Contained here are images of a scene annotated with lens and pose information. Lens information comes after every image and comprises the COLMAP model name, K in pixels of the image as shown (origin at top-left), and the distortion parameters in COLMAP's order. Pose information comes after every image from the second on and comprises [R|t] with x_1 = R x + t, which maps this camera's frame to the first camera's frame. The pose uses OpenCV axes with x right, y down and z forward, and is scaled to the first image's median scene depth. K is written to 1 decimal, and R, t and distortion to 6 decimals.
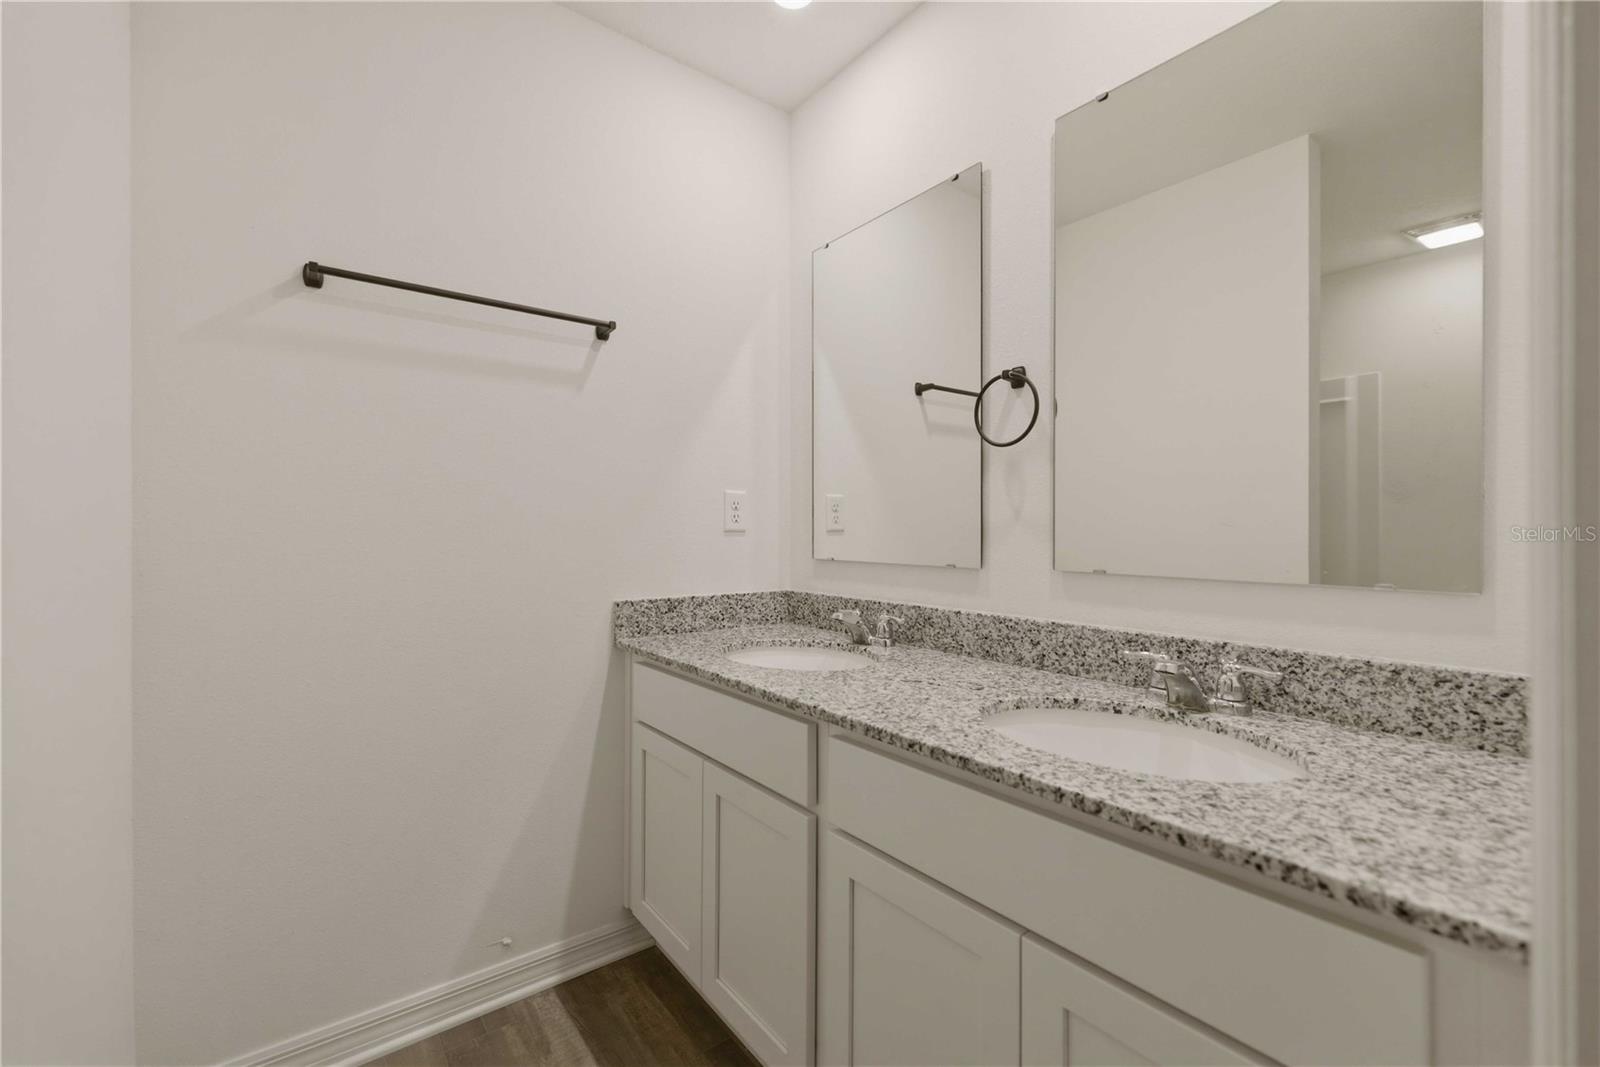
lens RADIAL K [[689.7, 0, 797.9], [0, 689.7, 525.9], [0, 0, 1]] dist [0.006386, 0.000596]
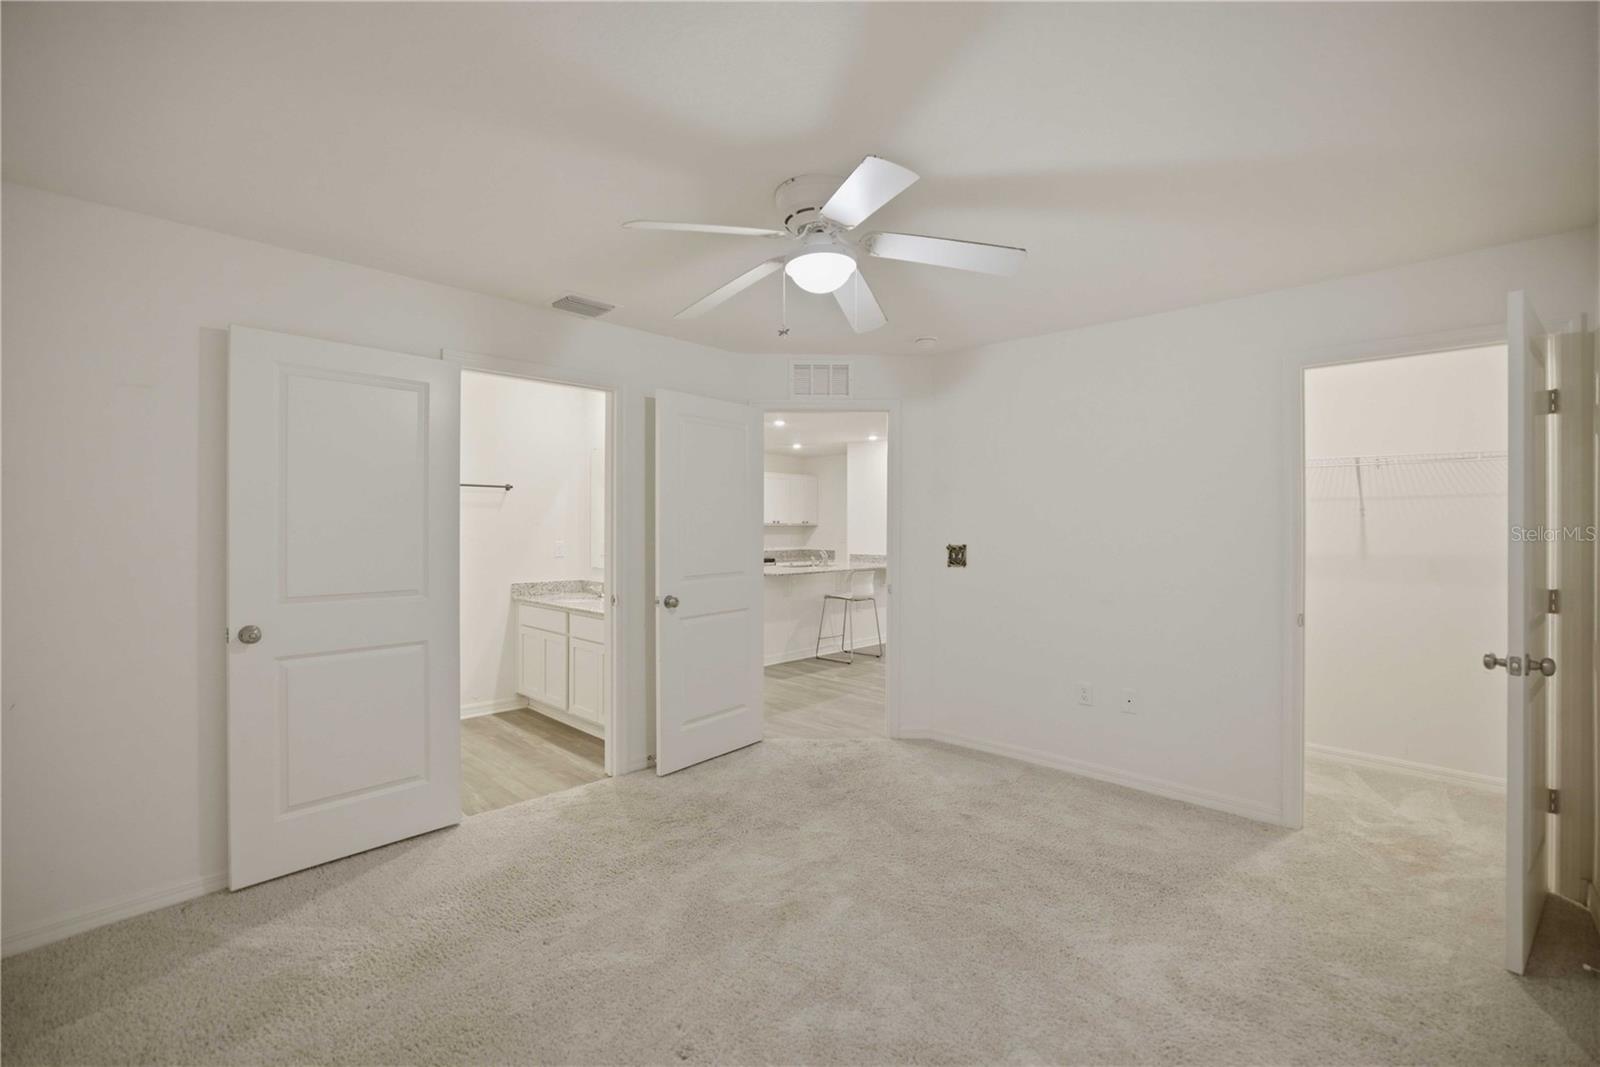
lens RADIAL K [[689.7, 0, 795.6], [0, 689.7, 535.6], [0, 0, 1]] dist [0.006386, 0.000596]
pose [[0.989945, -0.005124, 0.141361, 0.507685], [0.003078, 0.999887, 0.014689, -0.131914], [-0.141420, -0.014106, 0.989849, -2.049062]]
